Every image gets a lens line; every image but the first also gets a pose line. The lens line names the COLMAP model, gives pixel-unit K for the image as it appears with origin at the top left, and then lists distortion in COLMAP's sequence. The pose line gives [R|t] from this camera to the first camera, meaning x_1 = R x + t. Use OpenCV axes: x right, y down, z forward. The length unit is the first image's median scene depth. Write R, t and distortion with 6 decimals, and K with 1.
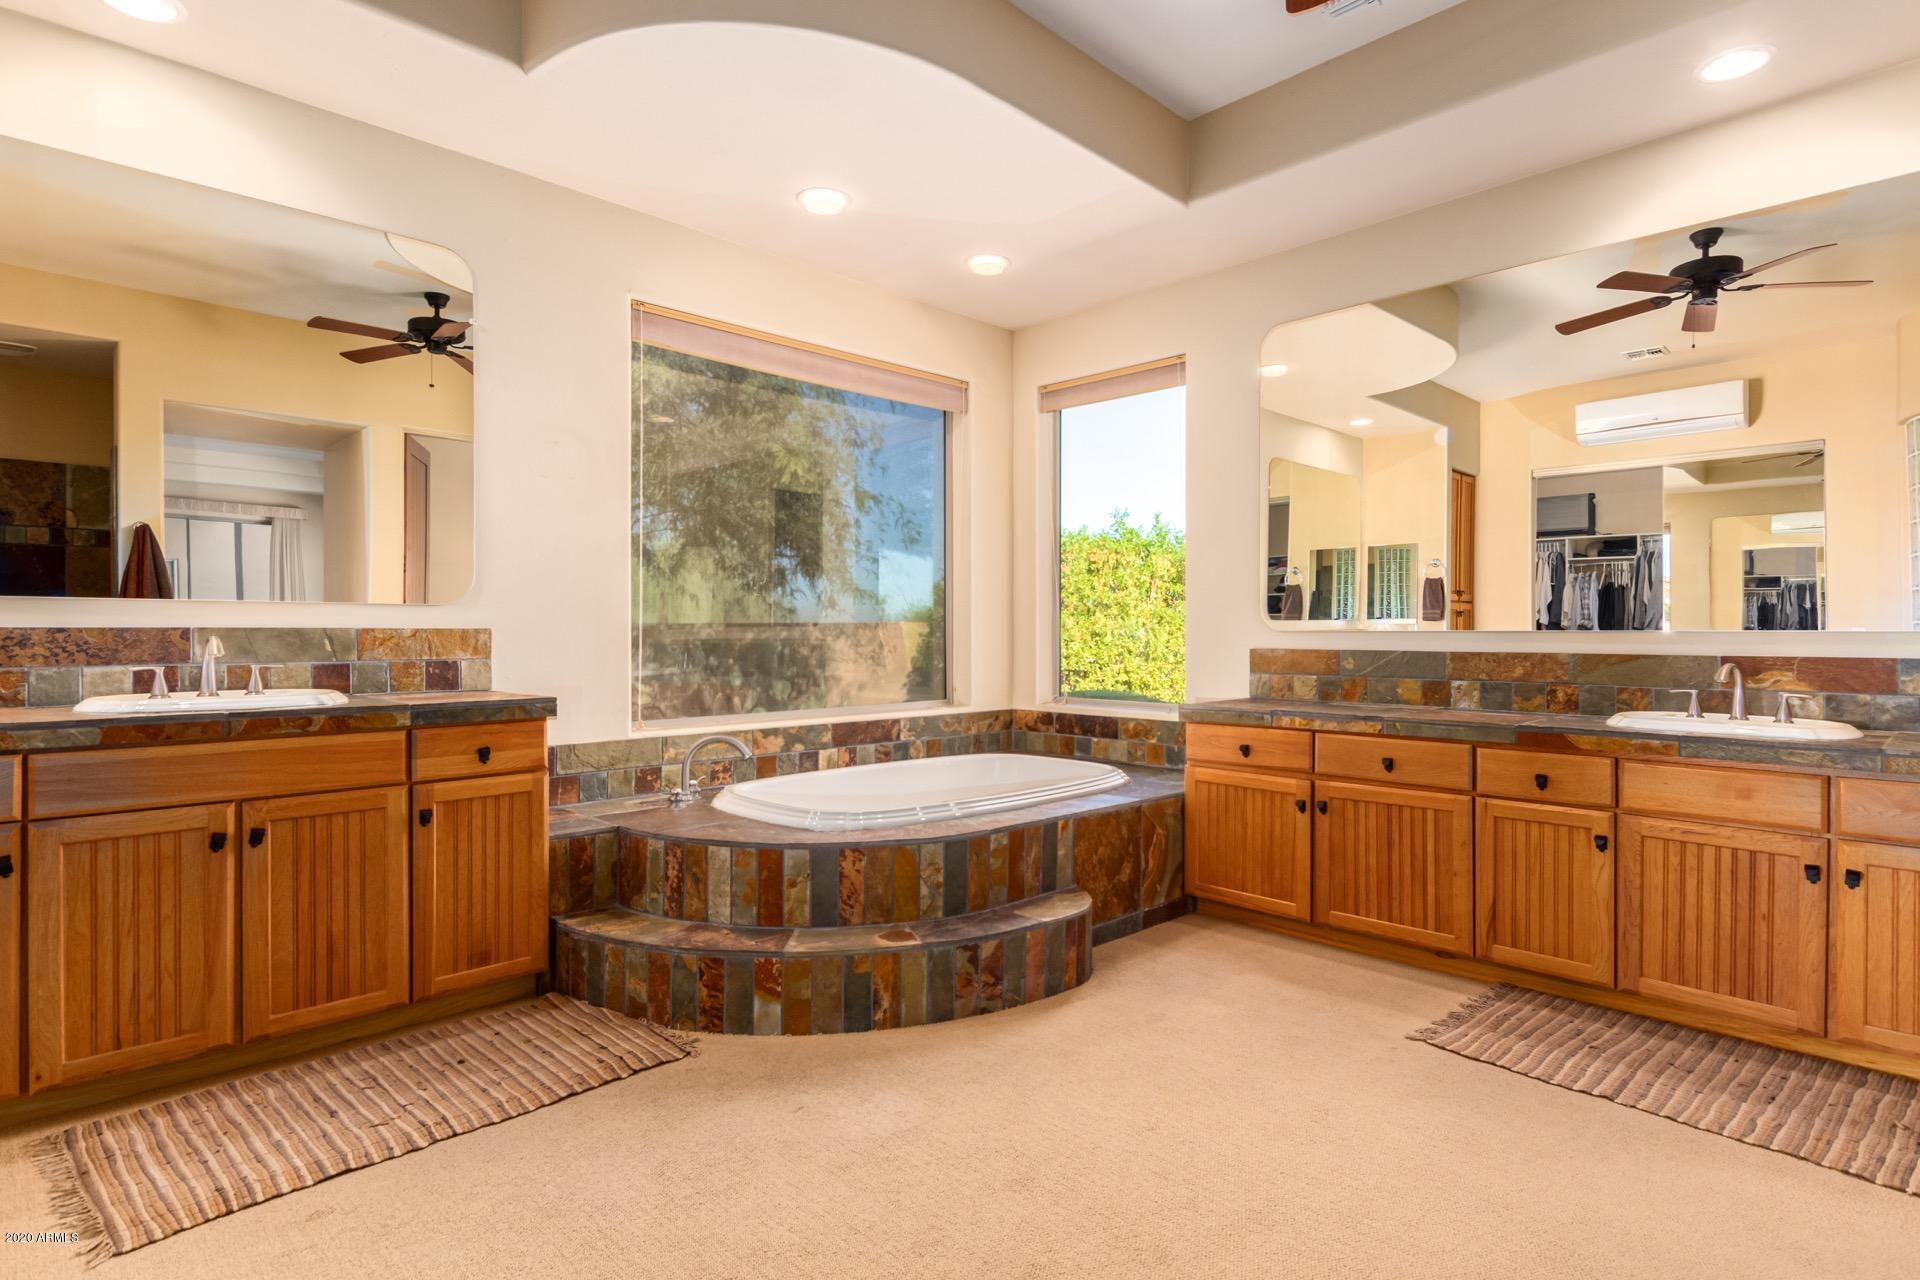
lens RADIAL K [[979.4, 0, 965.3], [0, 979.4, 645.9], [0, 0, 1]] dist [0.016499, -0.001069]
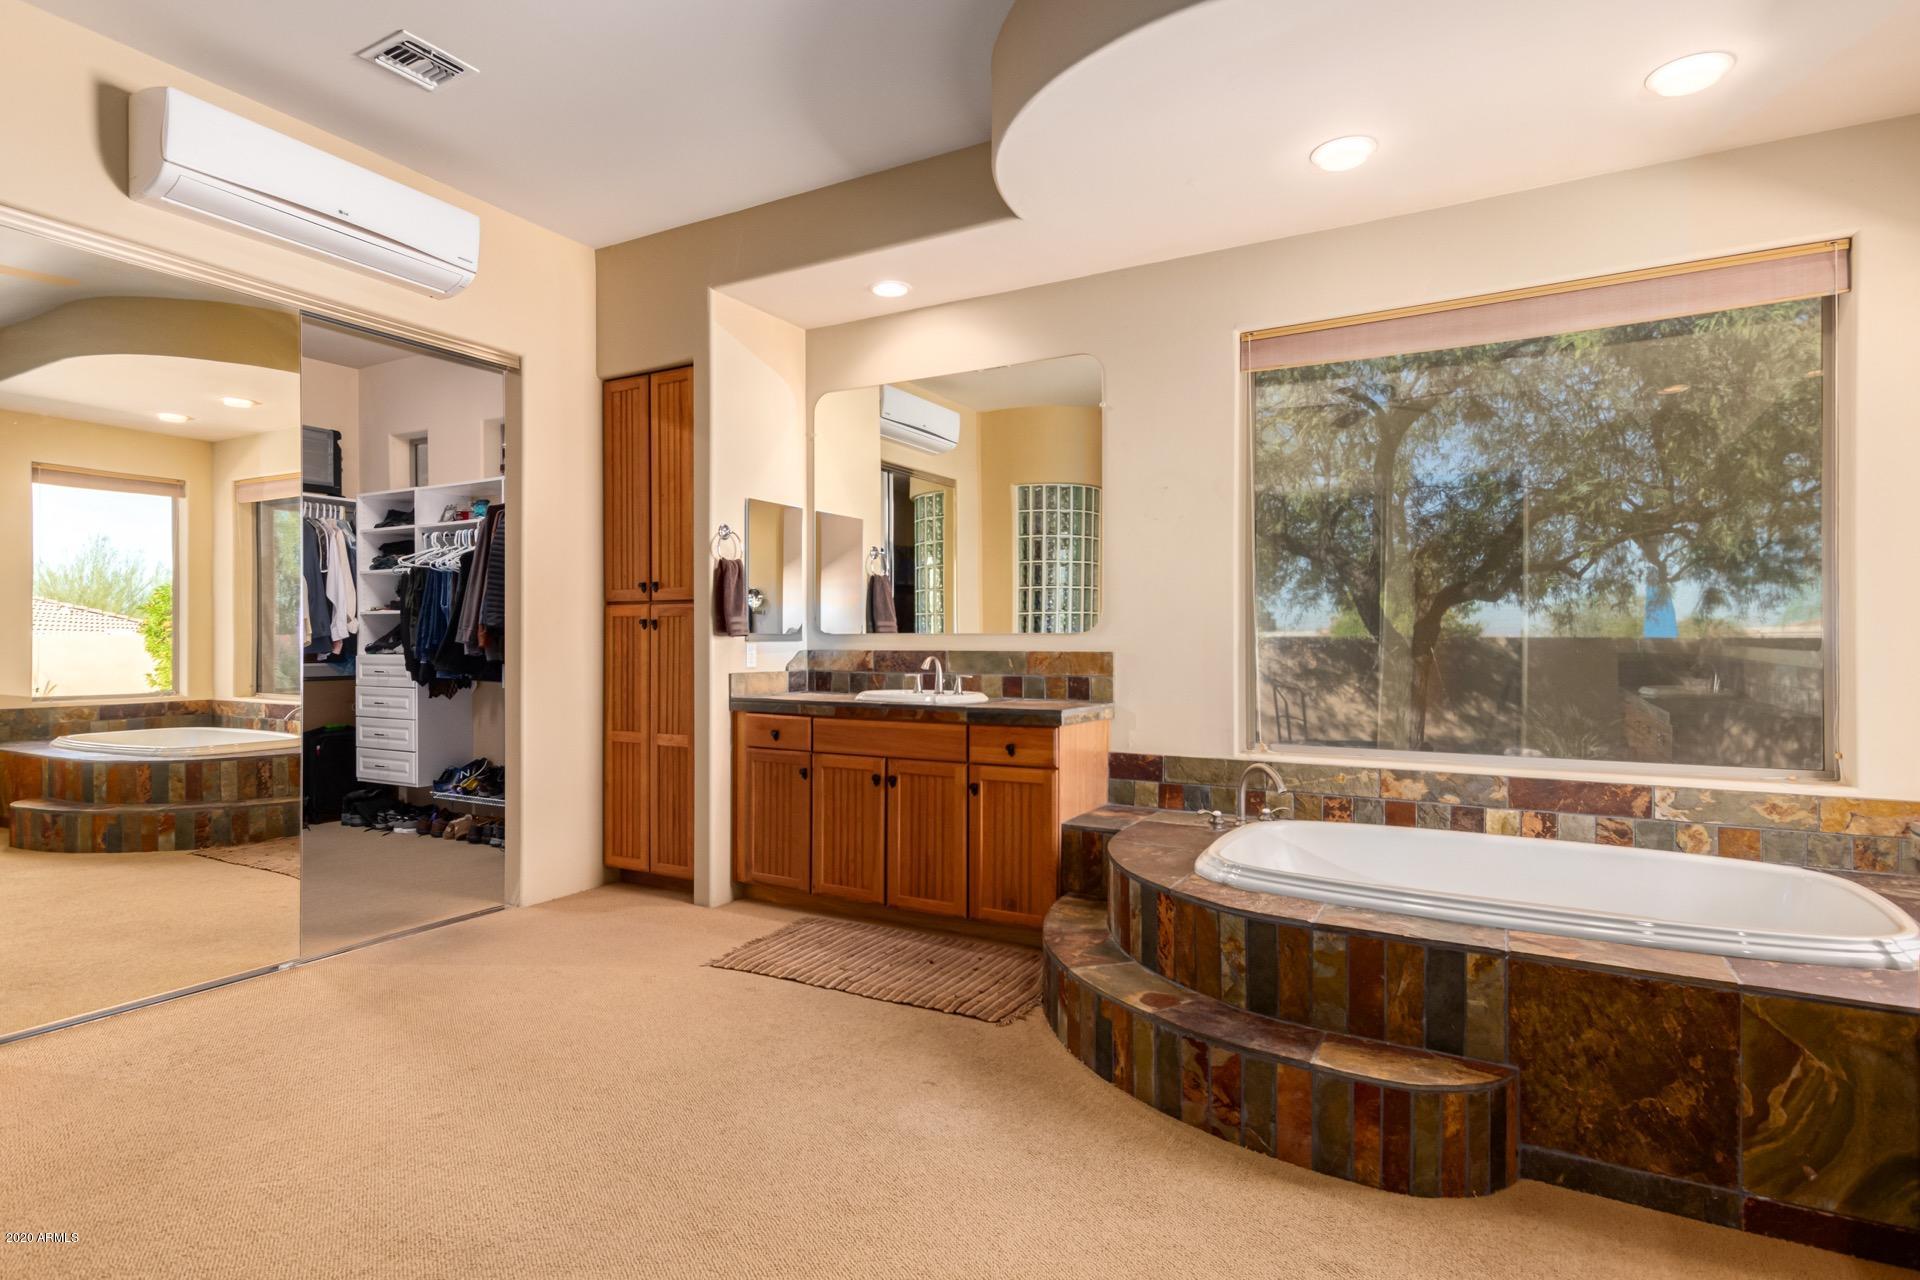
lens RADIAL K [[979.4, 0, 965.3], [0, 979.4, 645.9], [0, 0, 1]] dist [0.016499, -0.001069]
pose [[0.283534, 0.003973, -0.958954, 0.720851], [-0.014604, 0.999893, -0.000176, -0.025457], [0.958851, 0.014054, 0.283562, 0.552017]]
